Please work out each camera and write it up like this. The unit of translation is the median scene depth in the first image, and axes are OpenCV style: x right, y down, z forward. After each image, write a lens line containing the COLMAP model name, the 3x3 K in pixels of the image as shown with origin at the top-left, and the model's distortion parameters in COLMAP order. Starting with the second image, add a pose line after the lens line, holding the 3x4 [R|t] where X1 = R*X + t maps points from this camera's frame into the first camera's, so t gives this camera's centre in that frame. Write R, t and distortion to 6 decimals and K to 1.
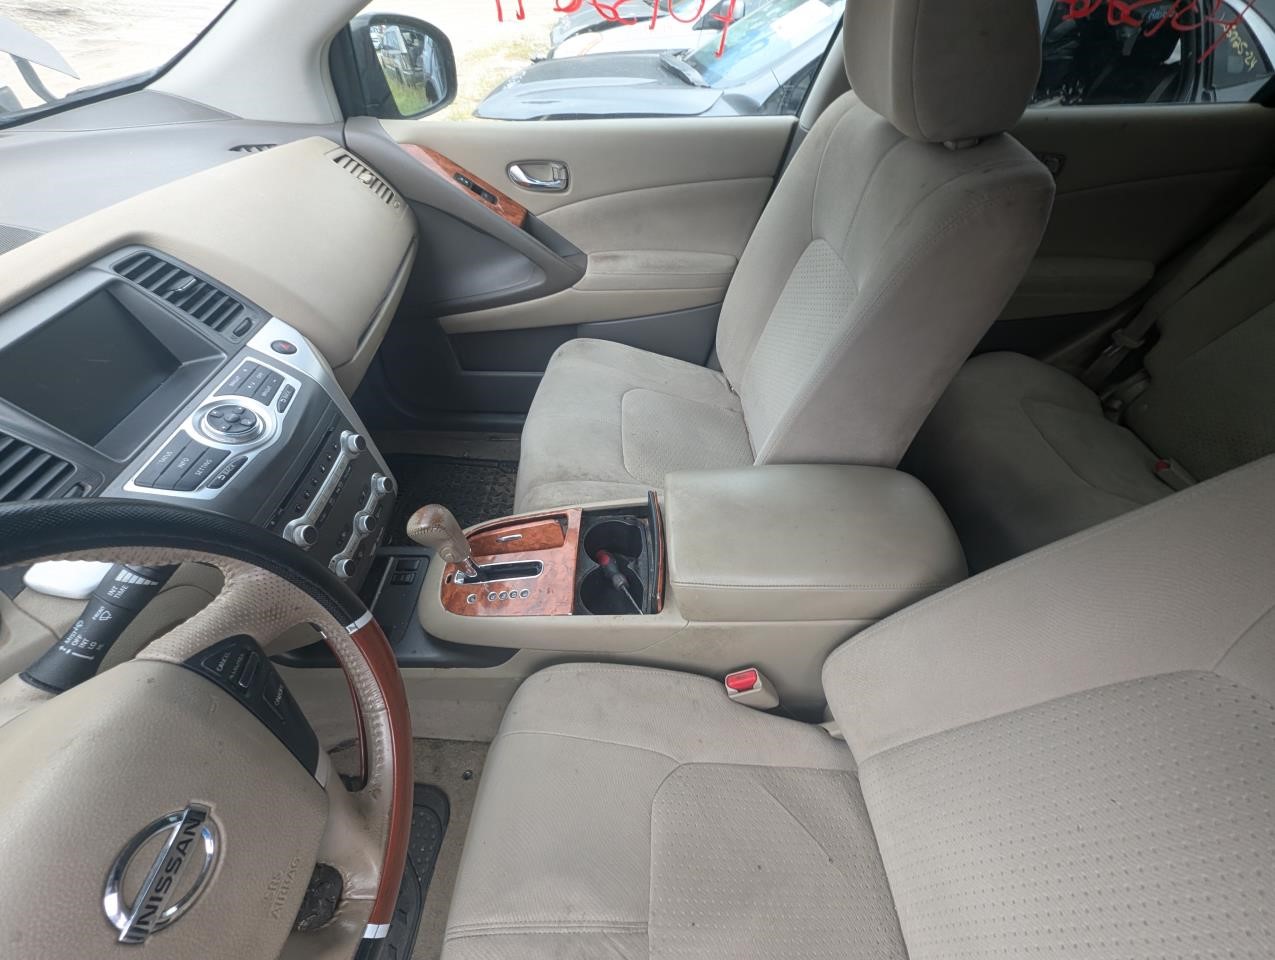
lens RADIAL K [[527.2, 0, 637.5], [0, 527.2, 480.0], [0, 0, 1]] dist [0.001157, -0.000164]
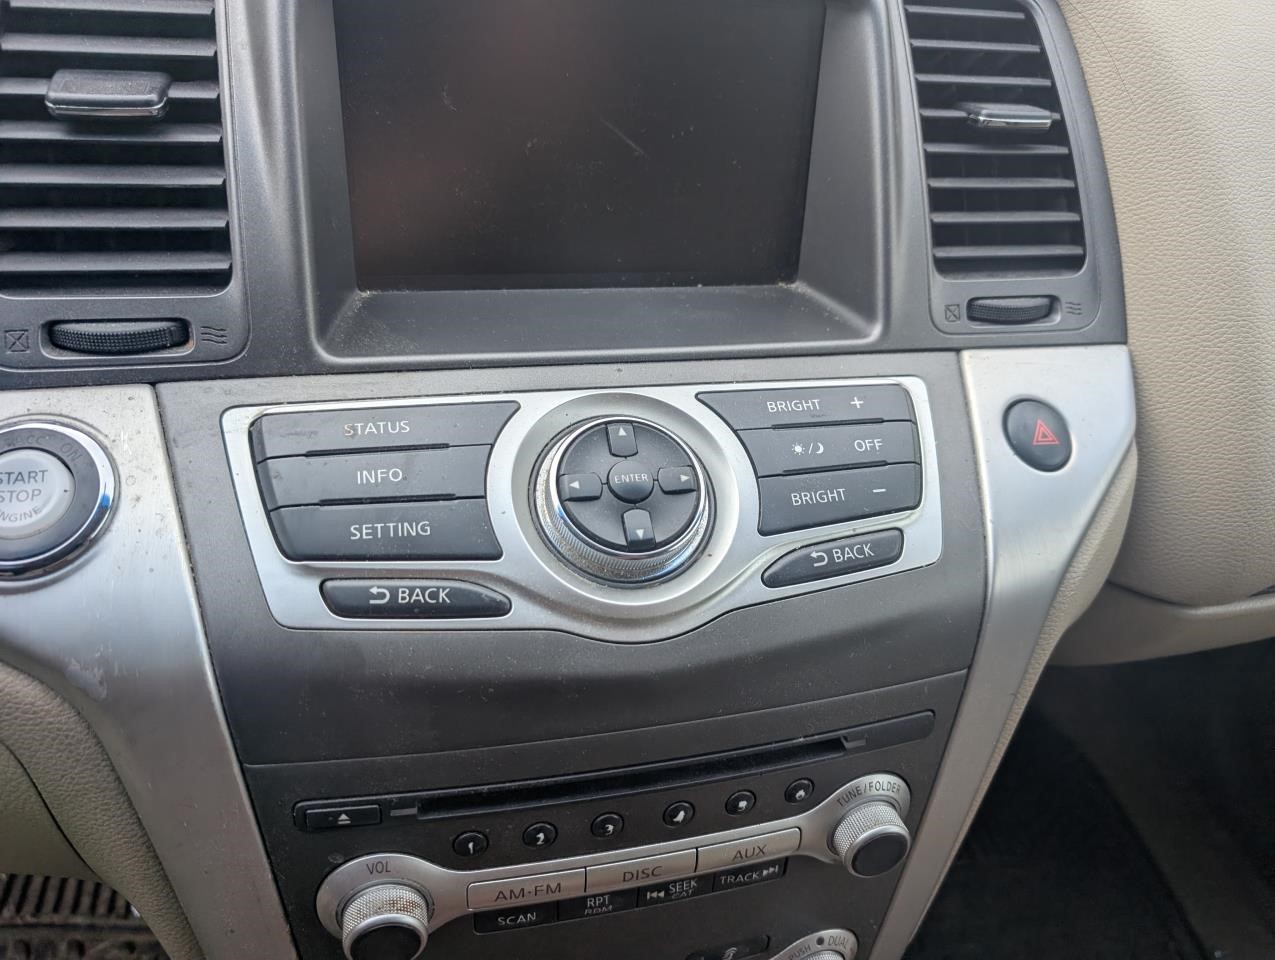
lens RADIAL K [[920.1, 0, 637.5], [0, 920.1, 480.0], [0, 0, 1]] dist [-0.004487, -0.000470]
pose [[0.226245, 0.623157, -0.748658, -0.352832], [-0.759902, 0.593757, 0.264580, -0.206919], [0.609395, 0.509047, 0.607872, 0.605983]]
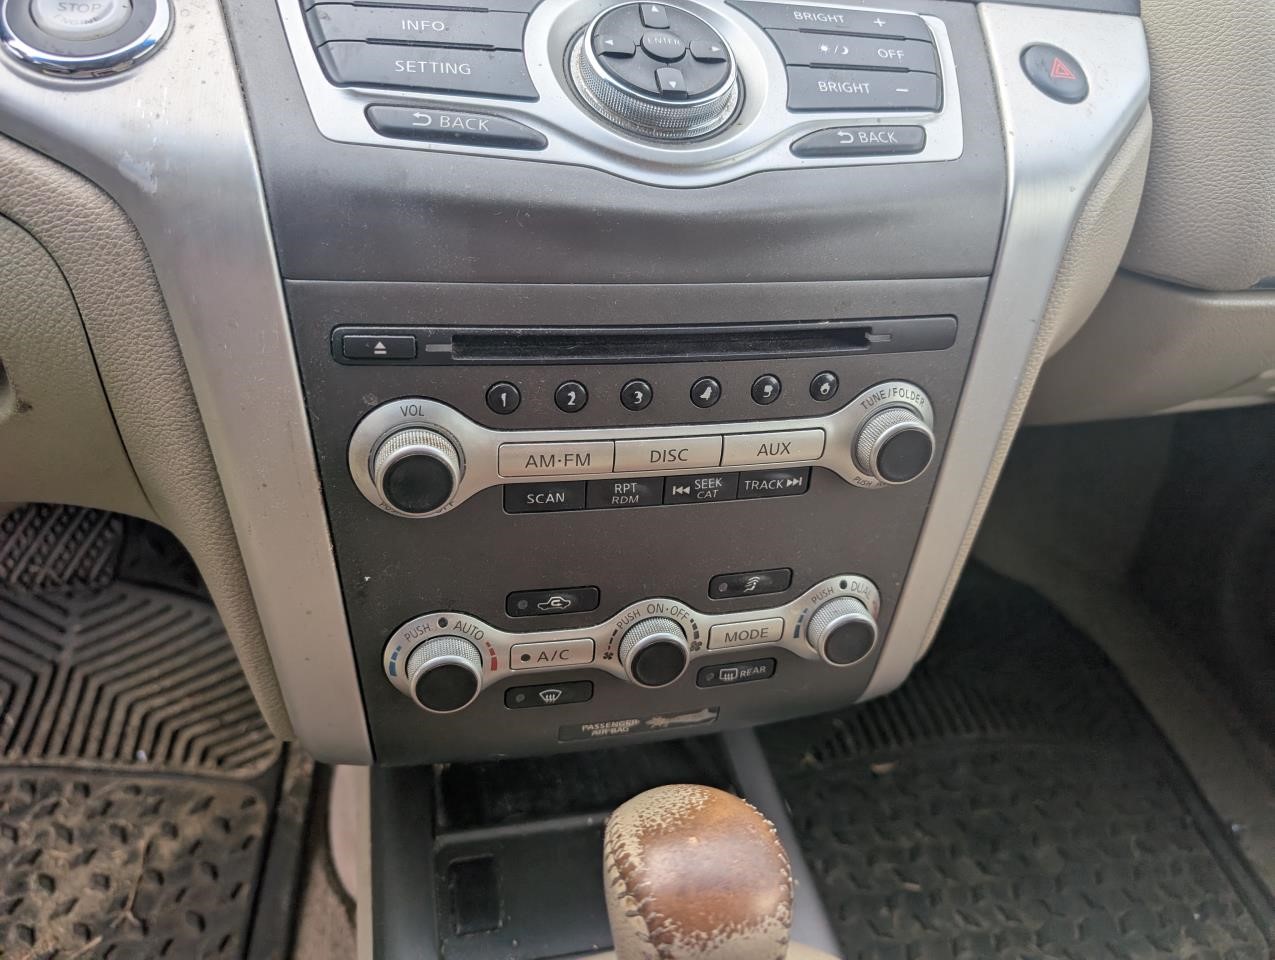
lens RADIAL K [[914.2, 0, 633.1], [0, 914.2, 448.8], [0, 0, 1]] dist [0.000006, -0.002930]
pose [[0.213592, 0.588573, -0.779718, -0.229056], [-0.764504, 0.597600, 0.241676, -0.080342], [0.608204, 0.544477, 0.577610, 0.699433]]
